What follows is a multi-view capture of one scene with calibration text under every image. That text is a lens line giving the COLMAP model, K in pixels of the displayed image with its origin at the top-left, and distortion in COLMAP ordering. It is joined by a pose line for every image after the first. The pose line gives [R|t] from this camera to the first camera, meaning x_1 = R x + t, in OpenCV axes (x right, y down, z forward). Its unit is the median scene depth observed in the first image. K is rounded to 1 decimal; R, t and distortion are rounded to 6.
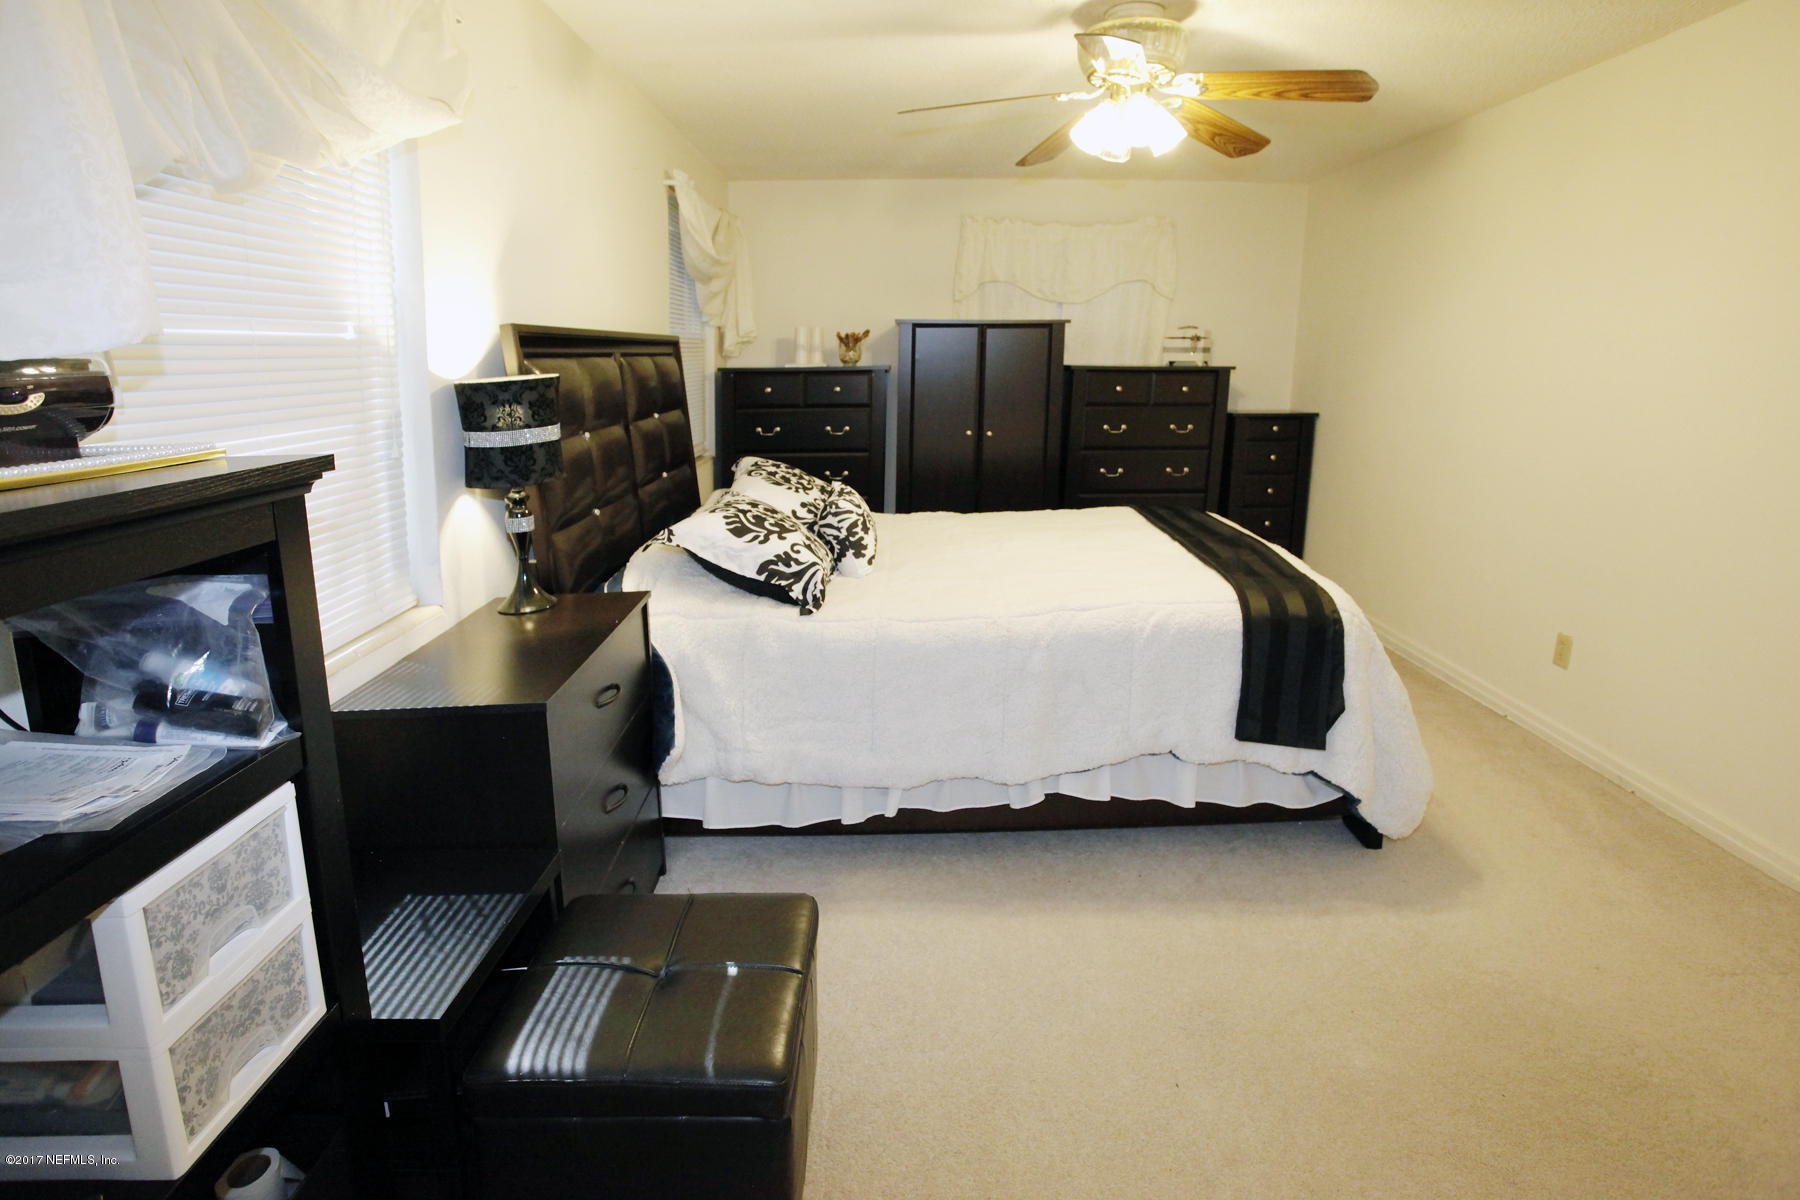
lens RADIAL K [[880.2, 0, 891.2], [0, 880.2, 575.0], [0, 0, 1]] dist [-0.085749, 0.033245]
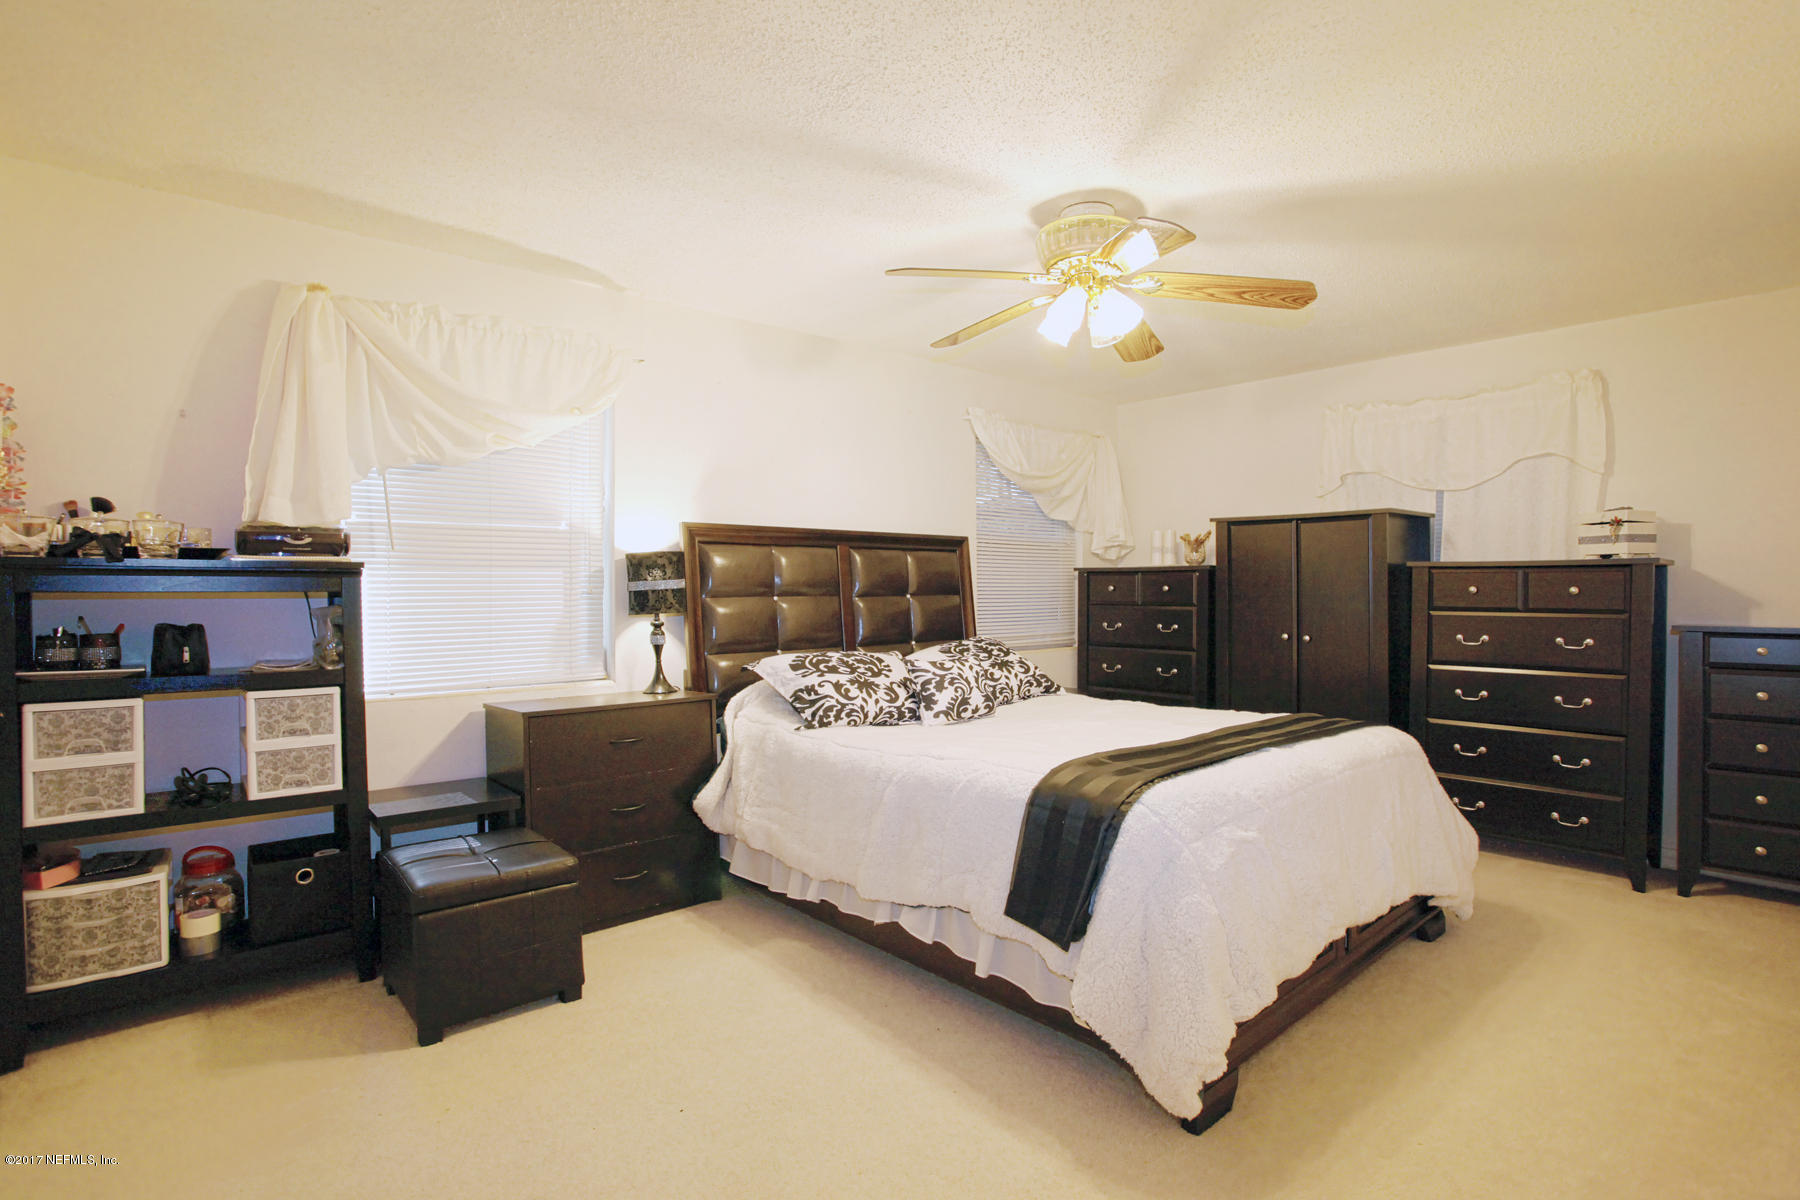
lens RADIAL K [[911.5, 0, 896.2], [0, 911.5, 633.5], [0, 0, 1]] dist [-0.091407, 0.080414]
pose [[0.646393, 0.050564, -0.761327, 0.864618], [-0.192862, 0.976228, -0.098909, 0.008795], [0.738227, 0.210766, 0.640779, 0.167890]]
